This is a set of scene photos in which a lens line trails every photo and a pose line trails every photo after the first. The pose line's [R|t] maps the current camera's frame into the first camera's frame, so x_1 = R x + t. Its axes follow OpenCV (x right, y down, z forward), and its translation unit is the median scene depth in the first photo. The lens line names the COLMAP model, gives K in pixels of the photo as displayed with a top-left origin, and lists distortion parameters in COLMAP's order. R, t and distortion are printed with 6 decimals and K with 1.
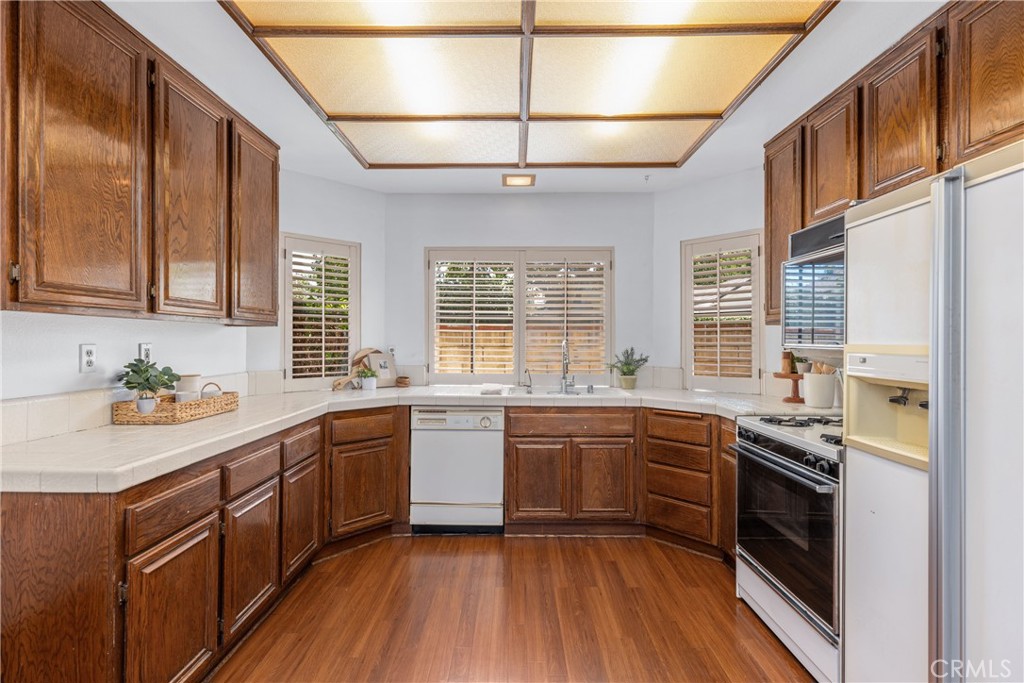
lens RADIAL K [[473.4, 0, 510.1], [0, 473.4, 338.2], [0, 0, 1]] dist [0.002360, -0.000098]
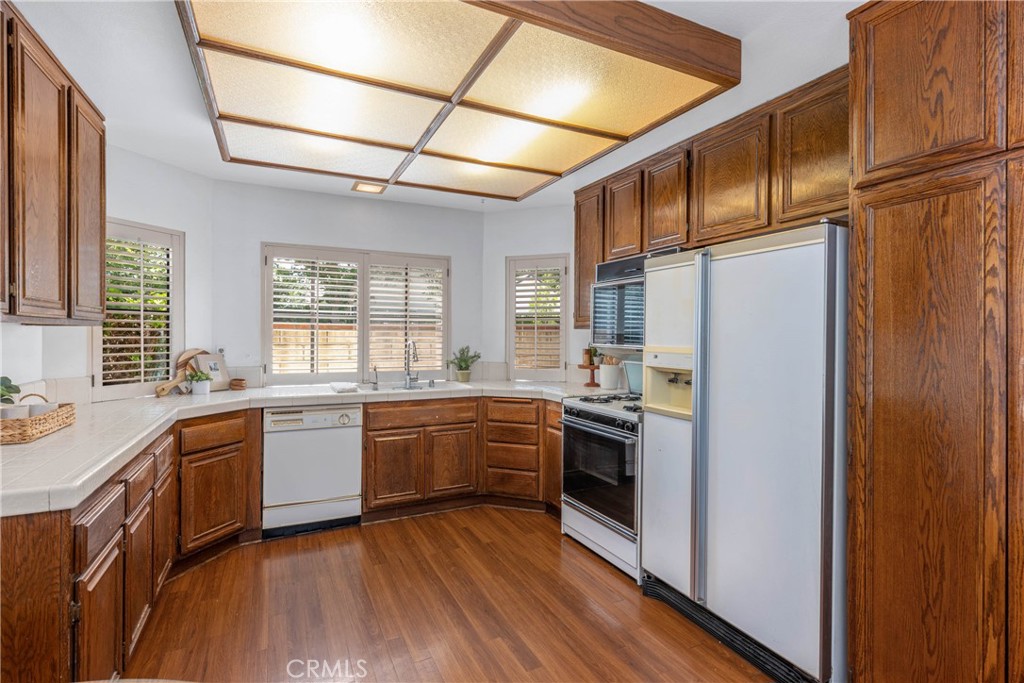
lens RADIAL K [[473.4, 0, 515.8], [0, 473.4, 339.4], [0, 0, 1]] dist [0.002360, -0.000098]
pose [[0.896255, -0.001342, 0.443537, -0.207872], [-0.004777, 0.999908, 0.012679, -0.015732], [-0.443514, -0.013483, 0.896166, -0.118918]]
